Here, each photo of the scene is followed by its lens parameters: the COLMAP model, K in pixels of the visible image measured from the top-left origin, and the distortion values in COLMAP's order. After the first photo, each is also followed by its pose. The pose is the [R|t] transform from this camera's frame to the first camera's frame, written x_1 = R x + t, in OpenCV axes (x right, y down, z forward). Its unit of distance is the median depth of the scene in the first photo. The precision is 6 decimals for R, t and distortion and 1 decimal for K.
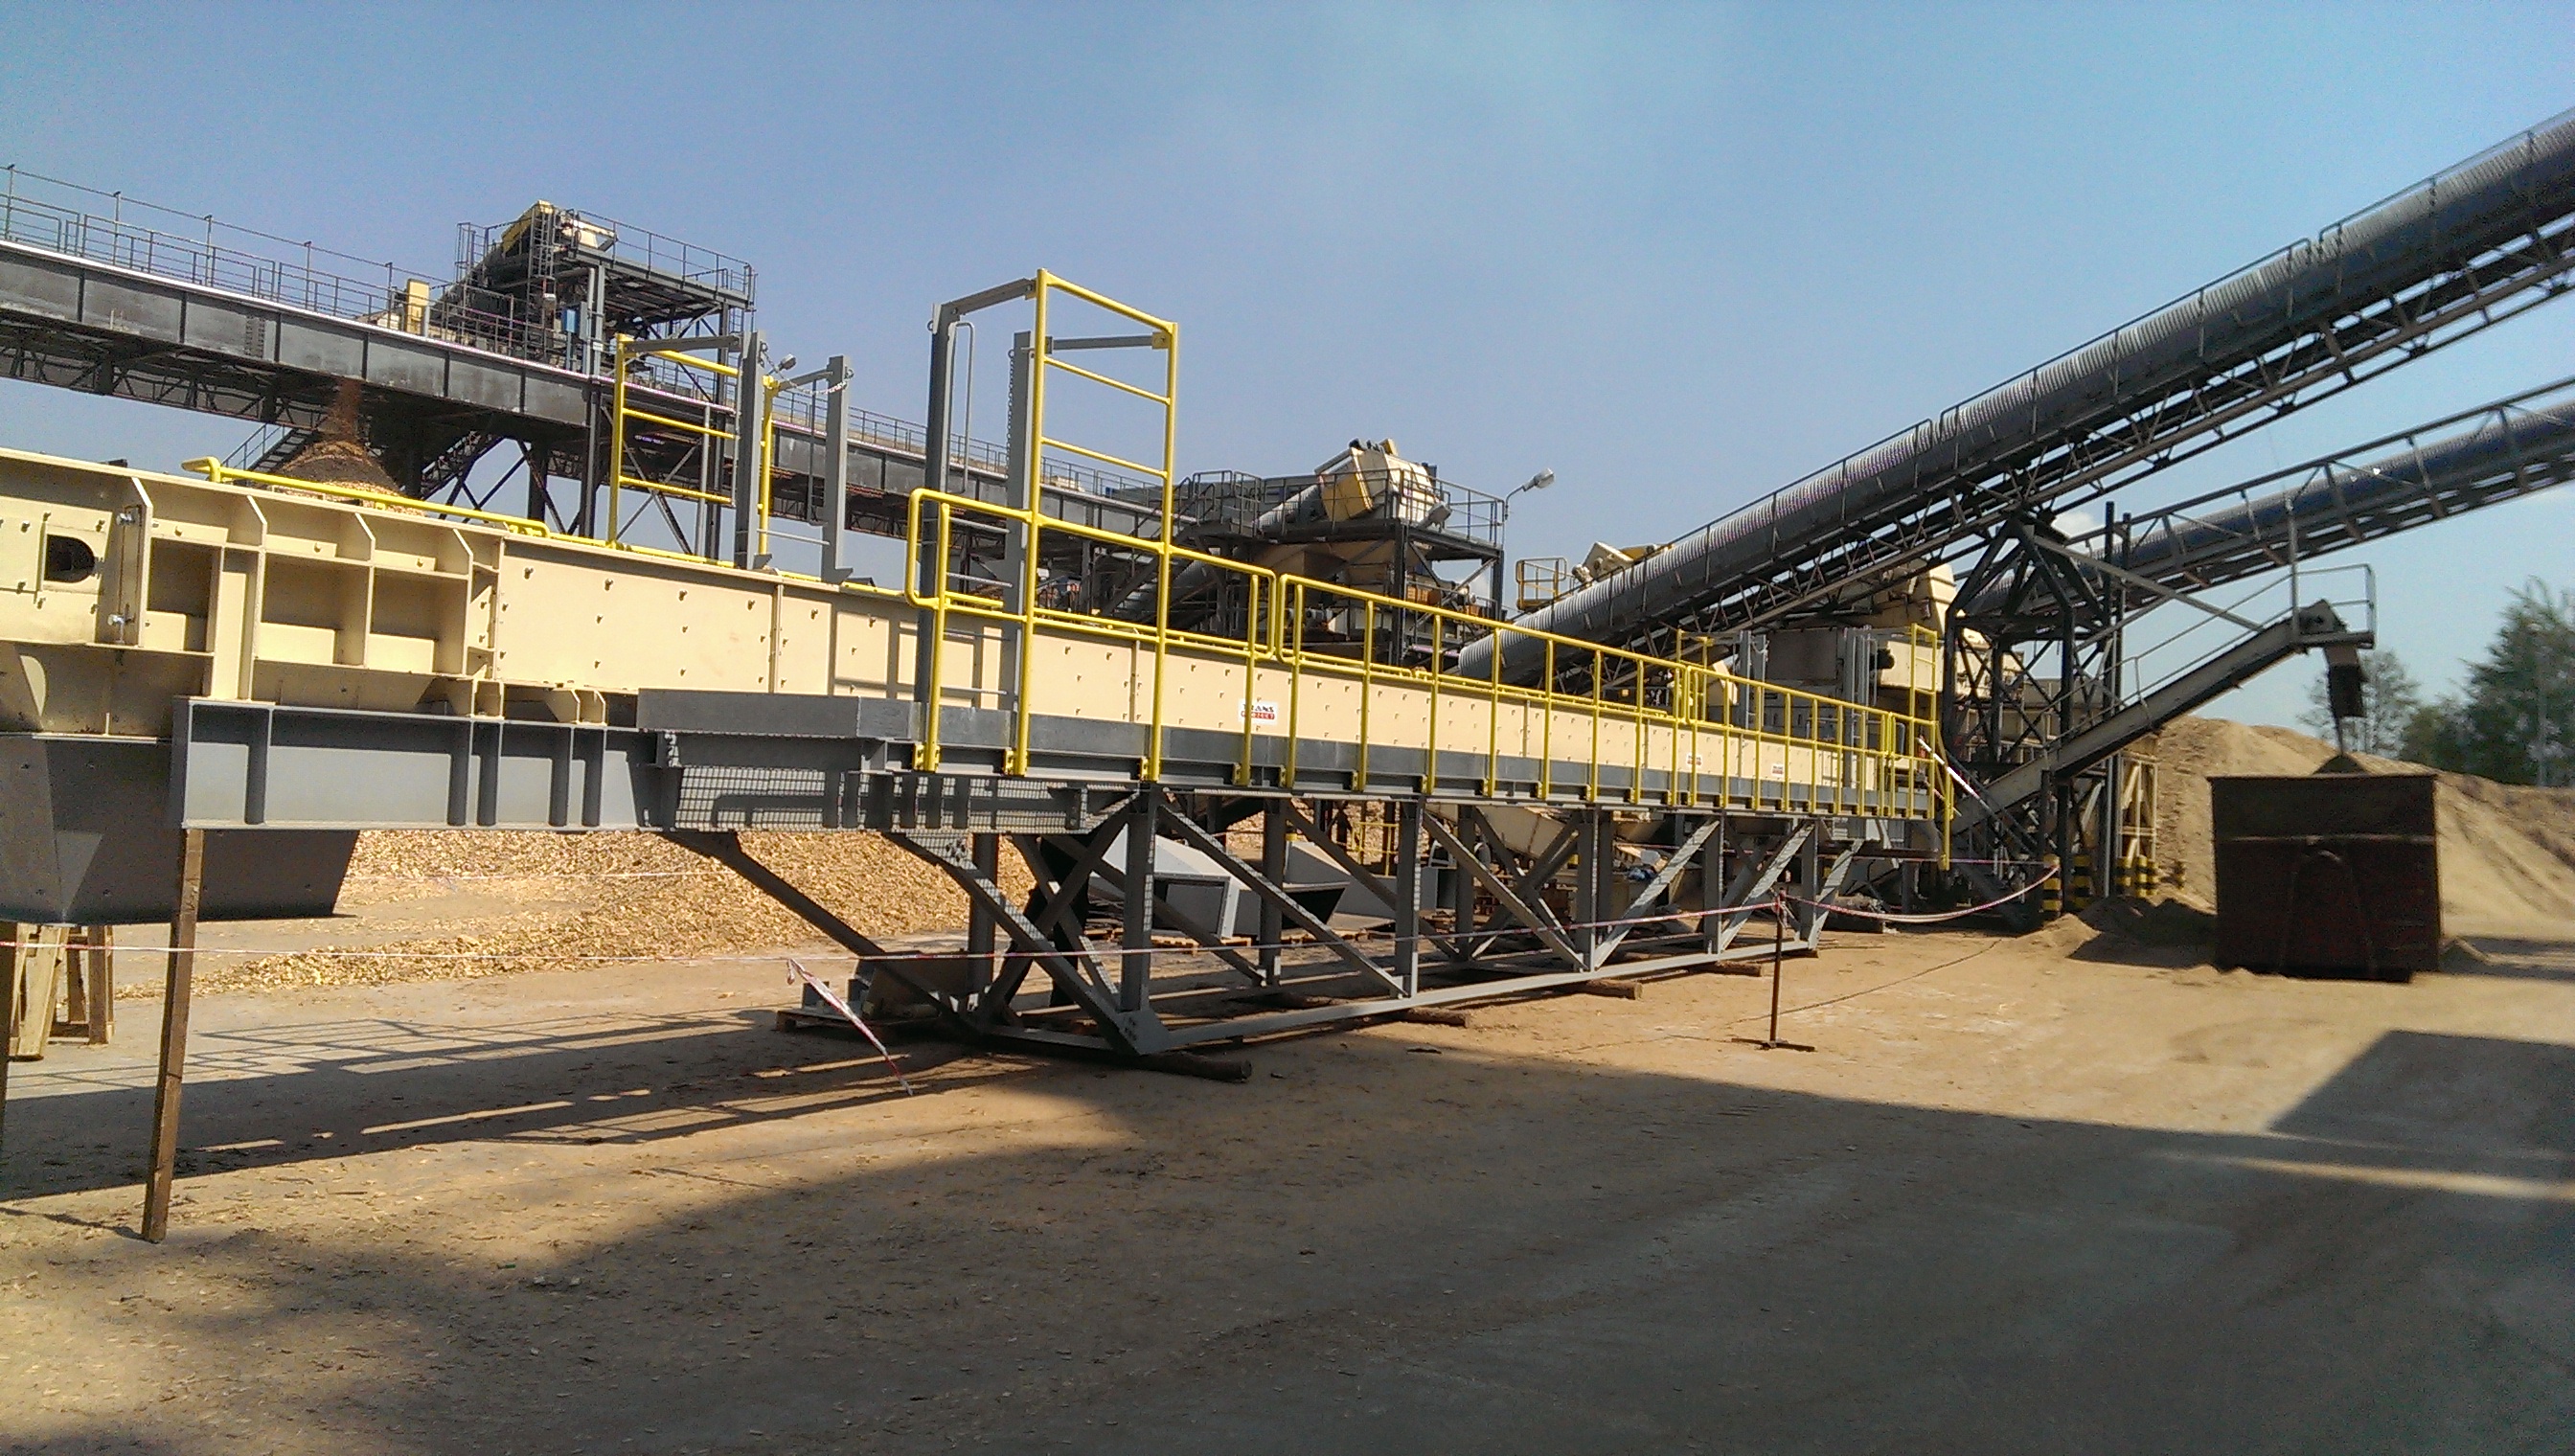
lens RADIAL K [[1799.4, 0, 1283.2], [0, 1799.4, 708.3], [0, 0, 1]] dist [0.103249, -0.138538]
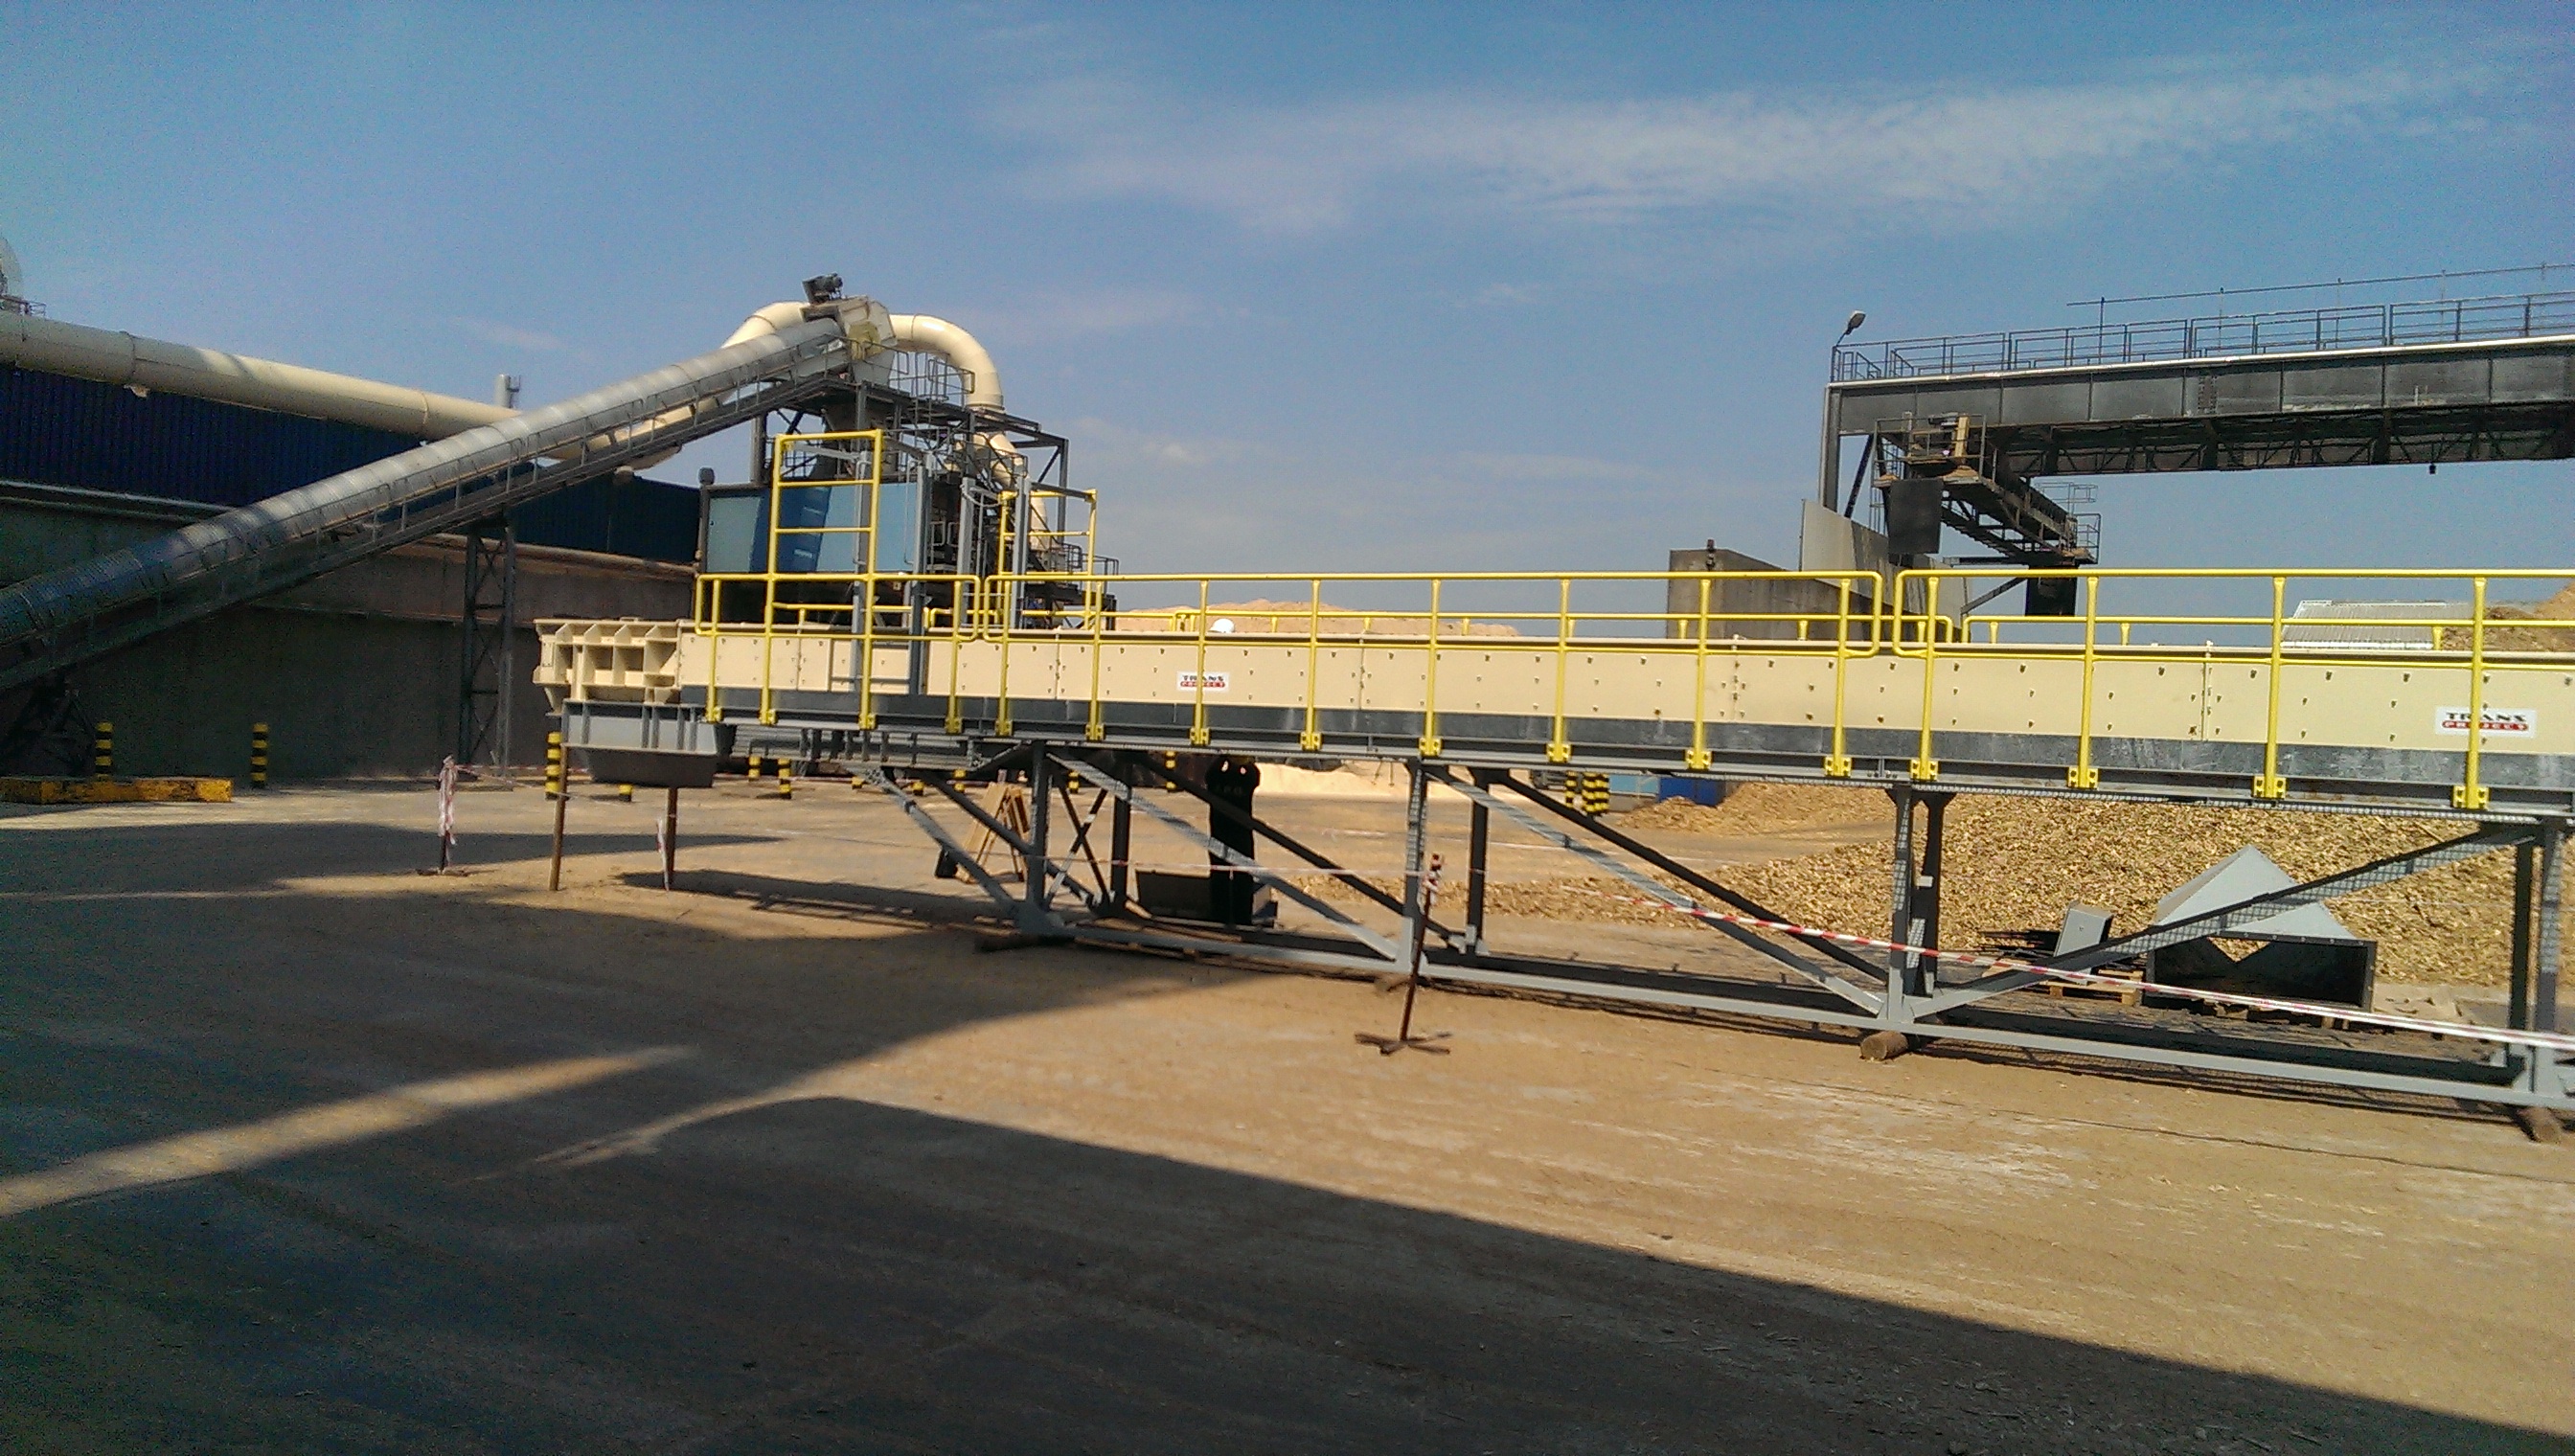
lens RADIAL K [[1799.4, 0, 1283.2], [0, 1799.4, 708.3], [0, 0, 1]] dist [0.103249, -0.138538]
pose [[0.098356, -0.057234, -0.993504, 0.315732], [0.001150, 0.998351, -0.057400, 0.023486], [0.995151, 0.004503, 0.098259, 0.251556]]
